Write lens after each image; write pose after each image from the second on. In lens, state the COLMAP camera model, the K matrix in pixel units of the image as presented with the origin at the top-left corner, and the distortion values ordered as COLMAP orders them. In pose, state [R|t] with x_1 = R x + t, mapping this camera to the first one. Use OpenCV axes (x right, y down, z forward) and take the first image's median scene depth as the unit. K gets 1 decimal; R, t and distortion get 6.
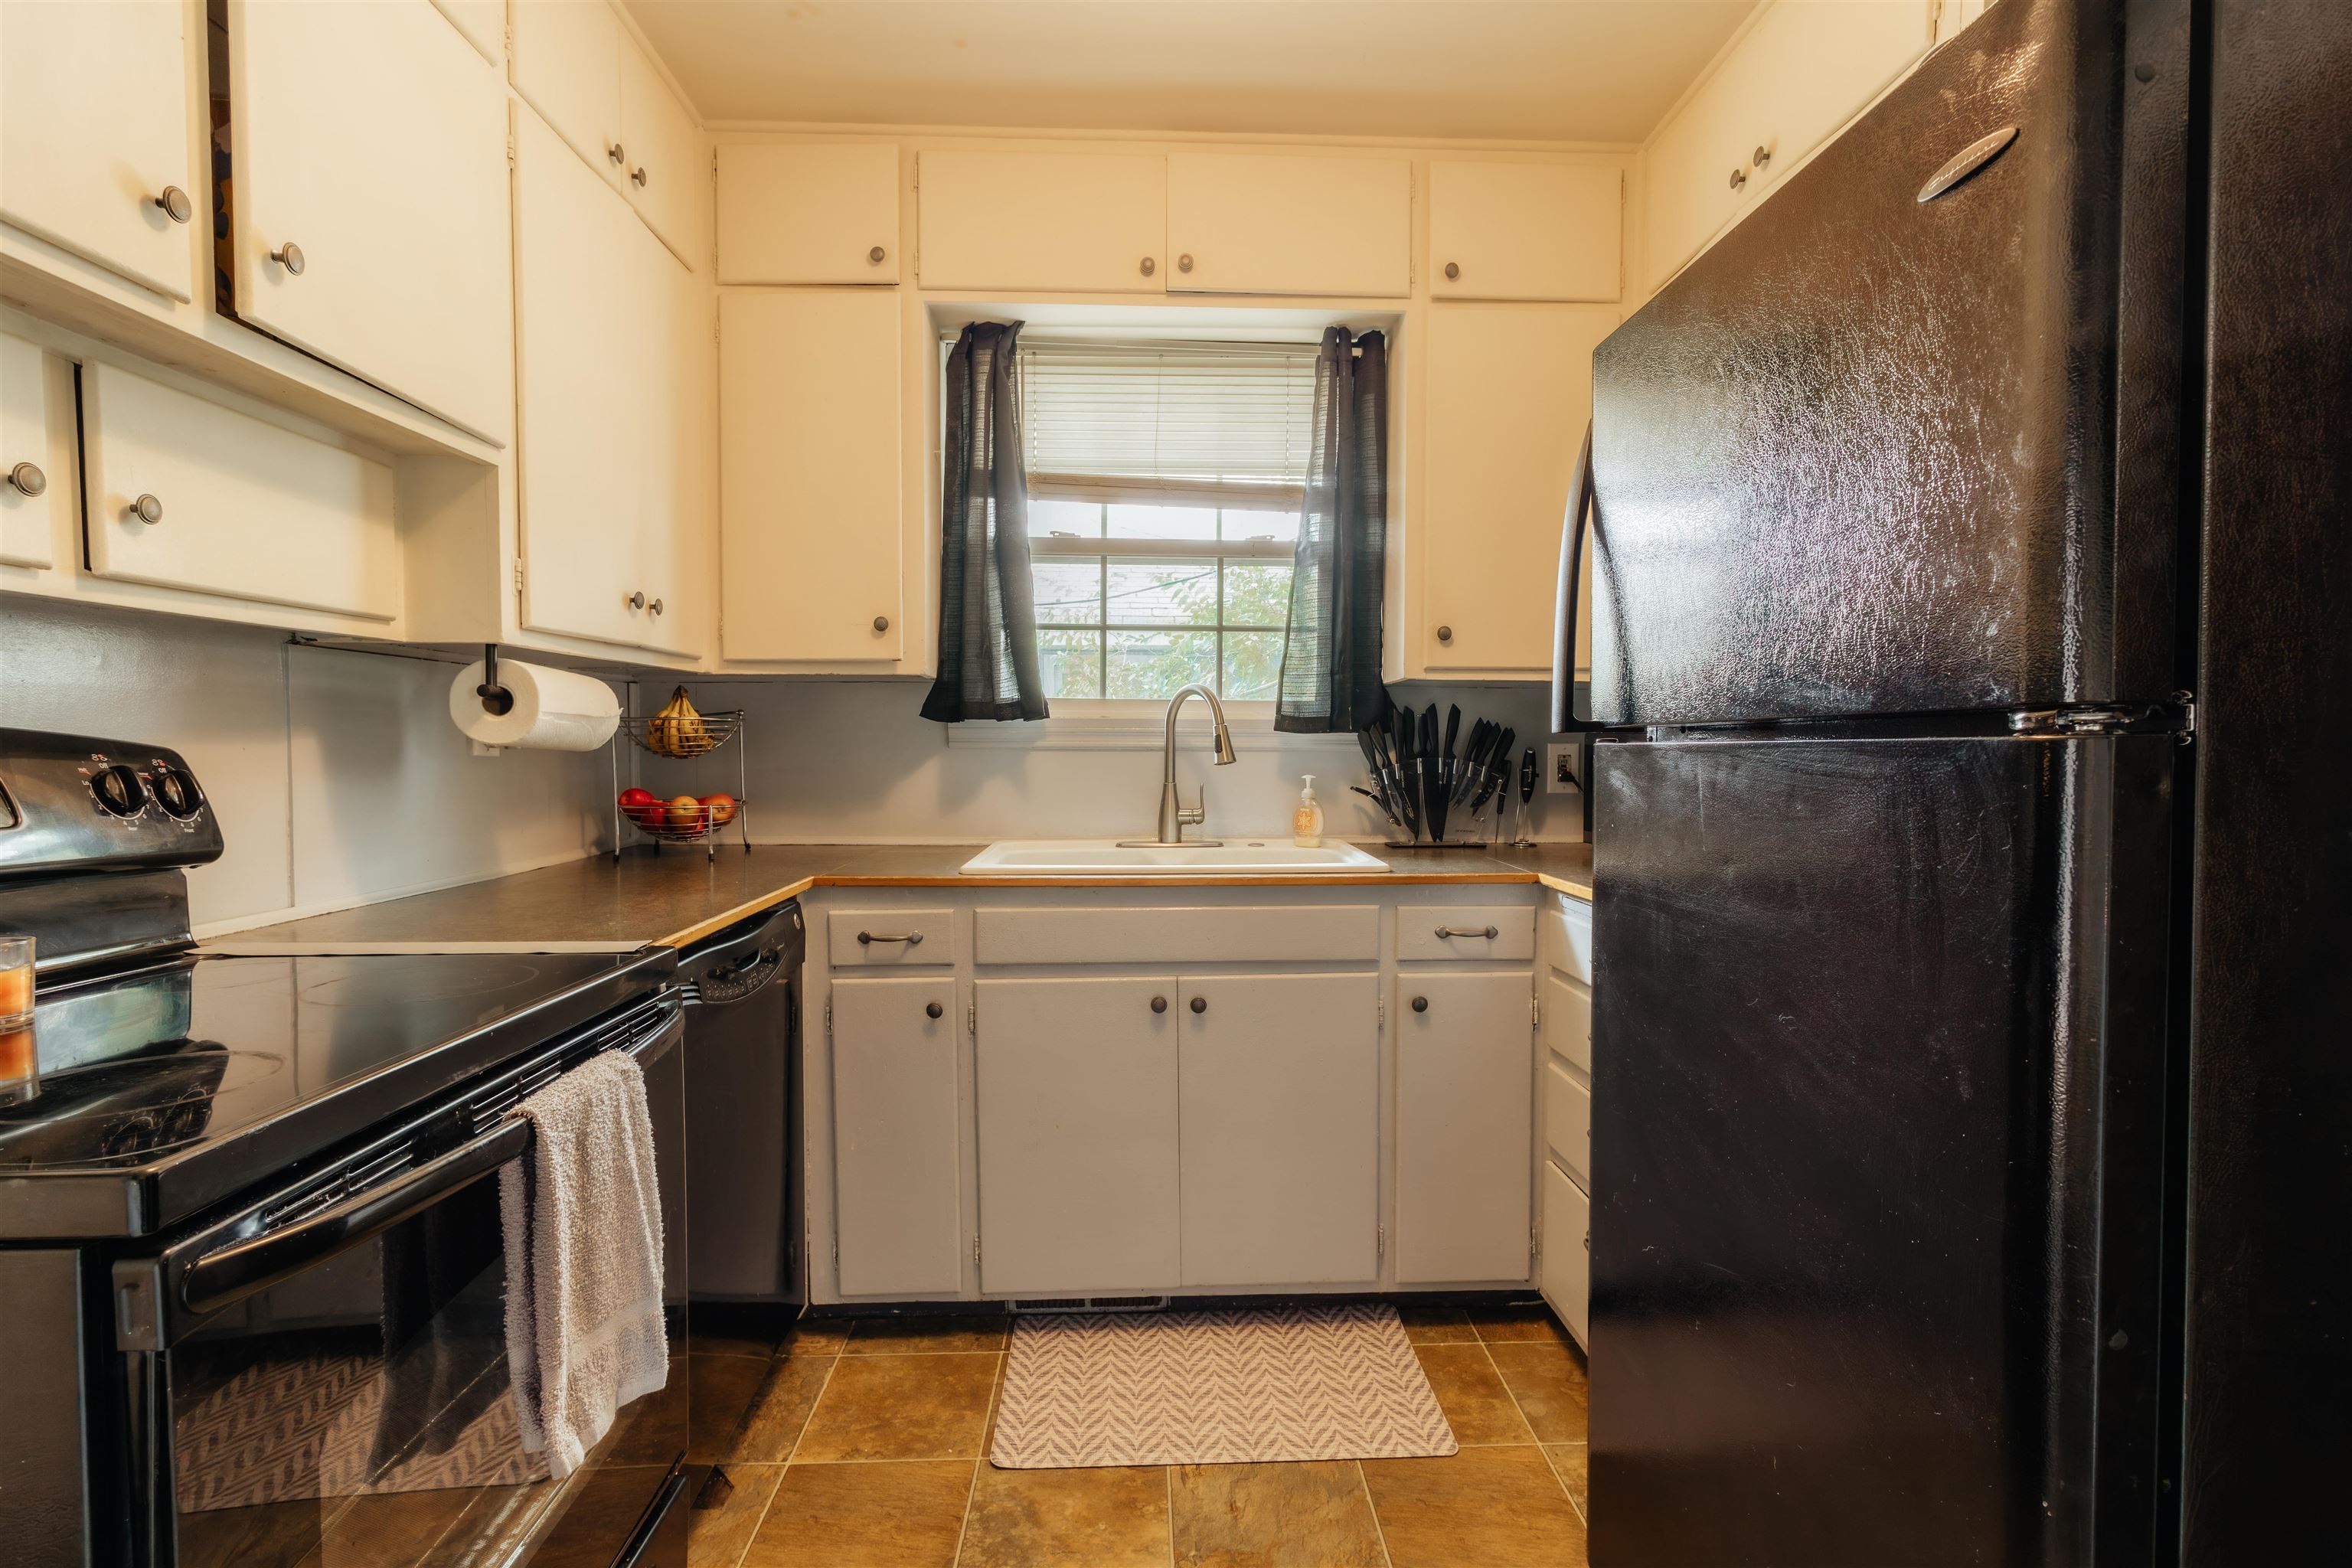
lens RADIAL K [[1103.7, 0, 1177.0], [0, 1103.7, 784.0], [0, 0, 1]] dist [0.001660, 0.001958]
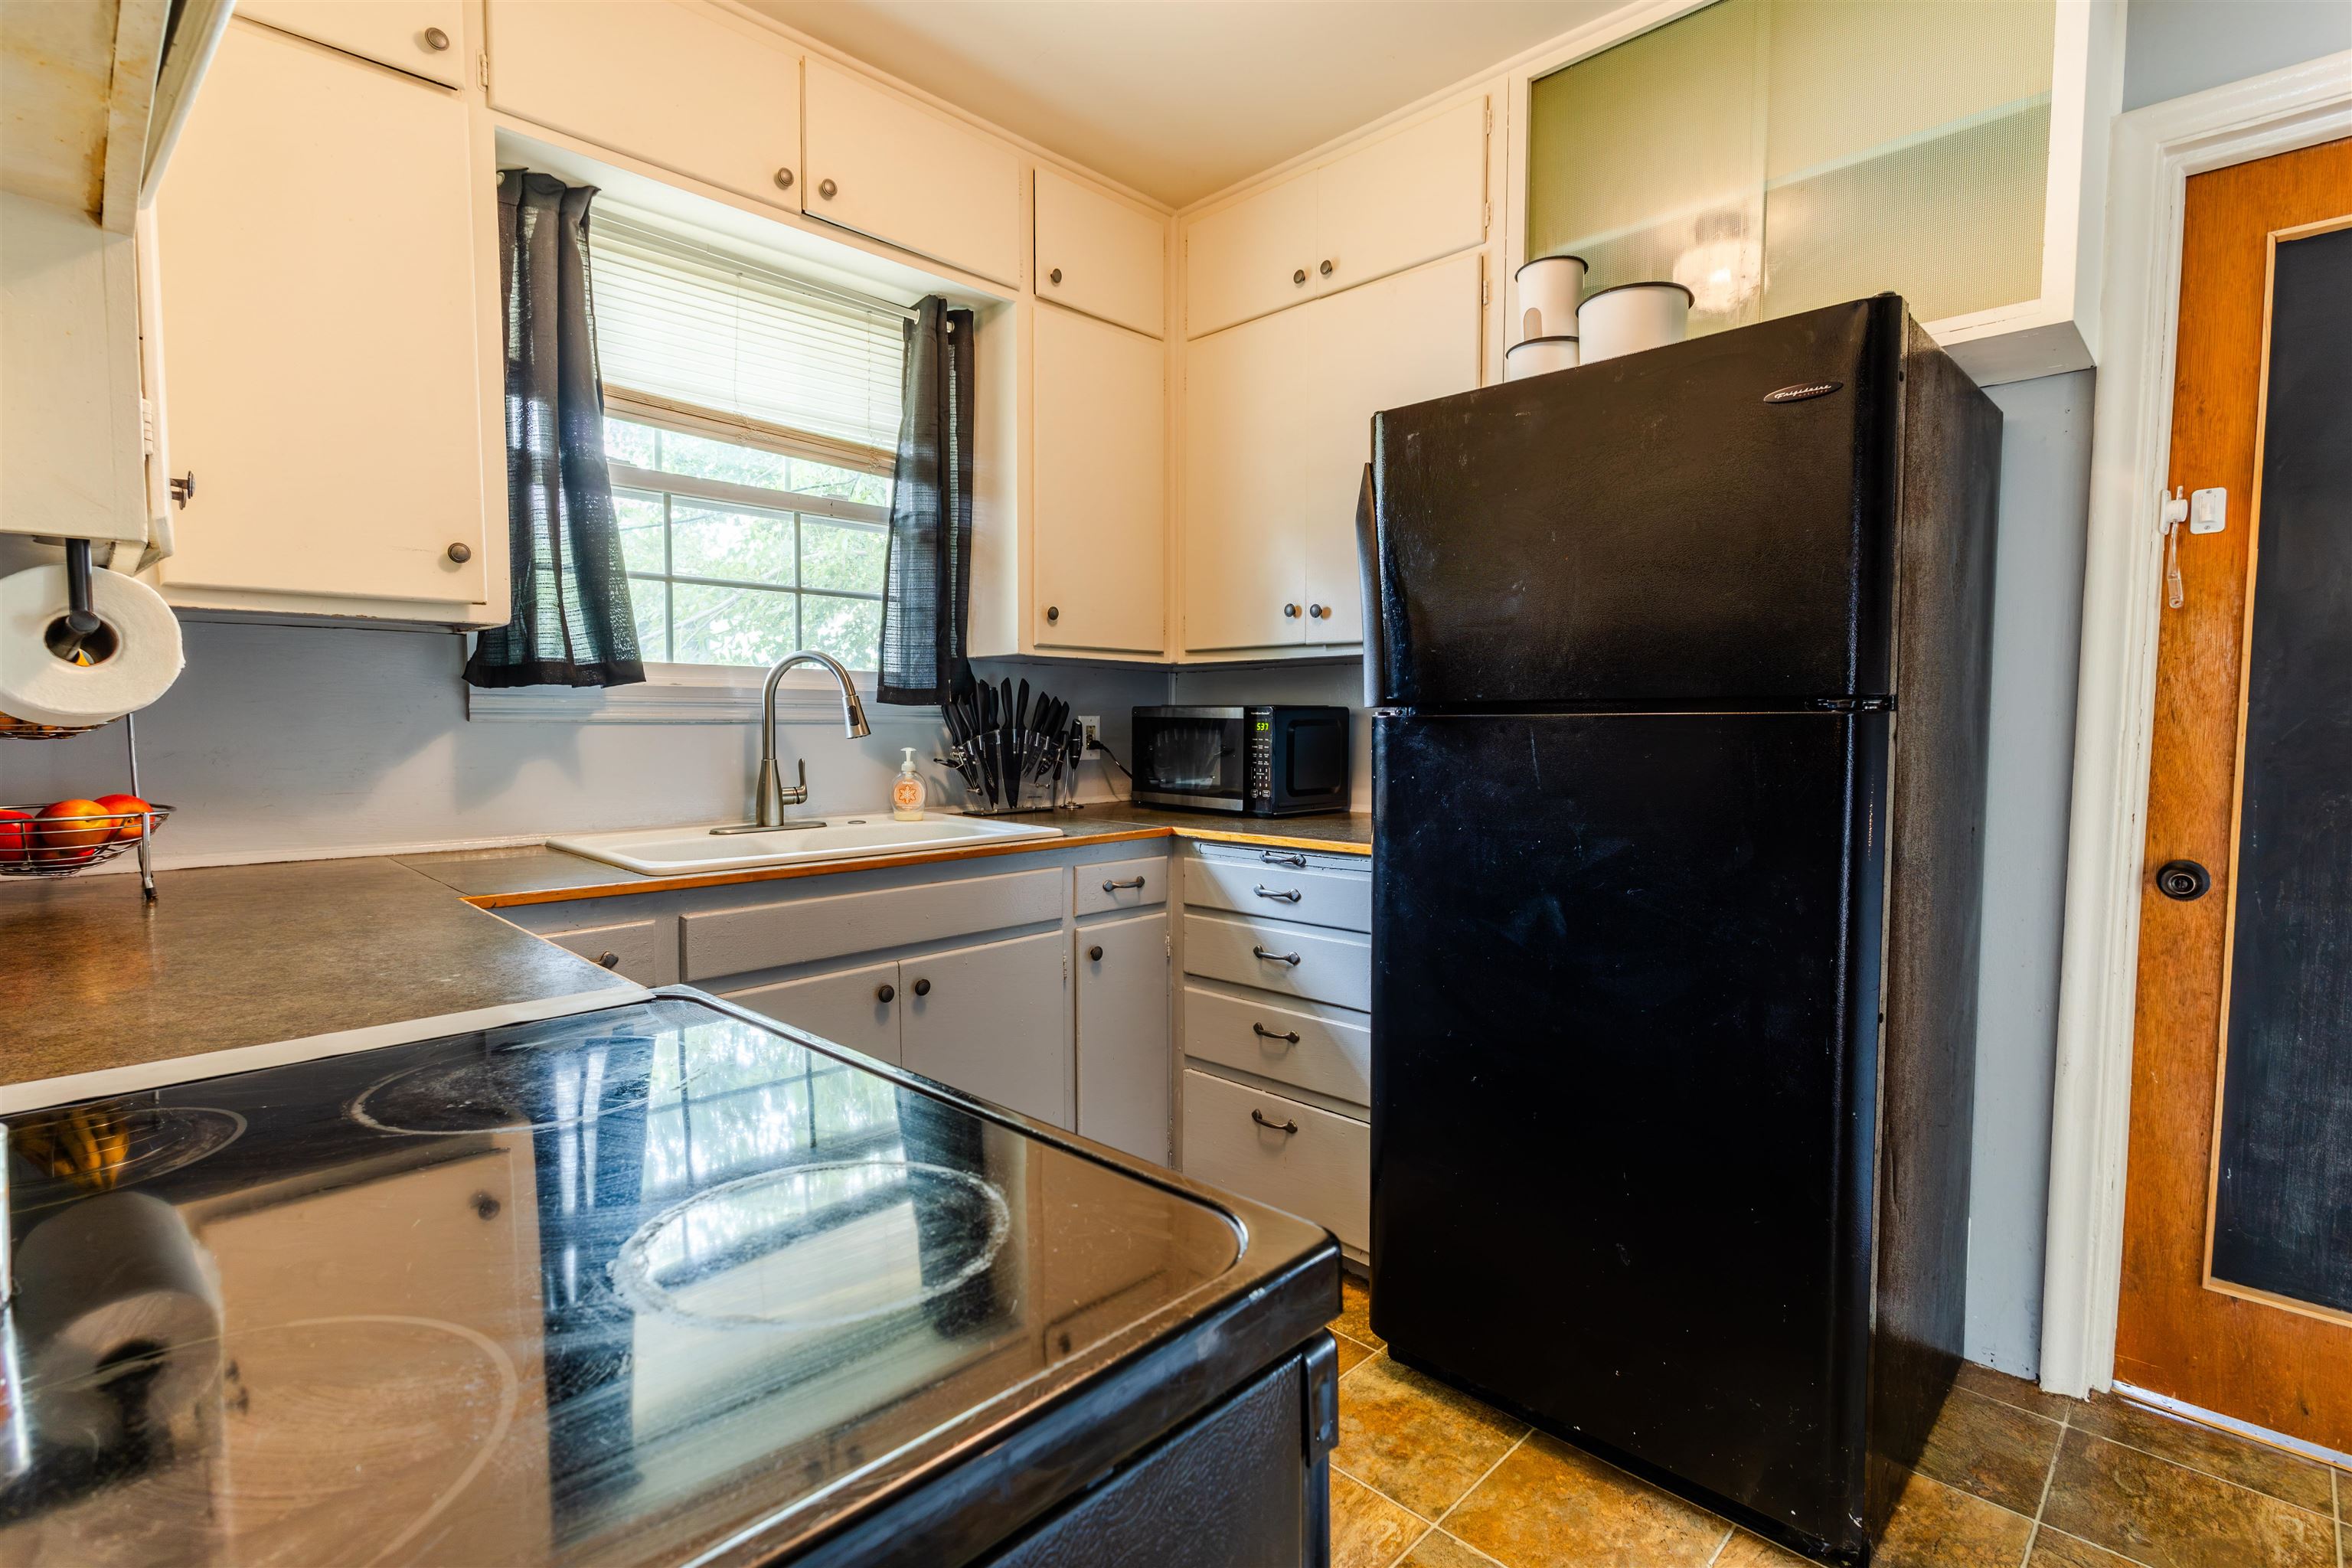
lens RADIAL K [[1103.7, 0, 1167.5], [0, 1103.7, 781.0], [0, 0, 1]] dist [0.001660, 0.001958]
pose [[0.730413, -0.039741, 0.681849, -0.385865], [0.025790, 0.999199, 0.030610, -0.002824], [-0.682519, -0.004773, 0.730852, 0.123656]]
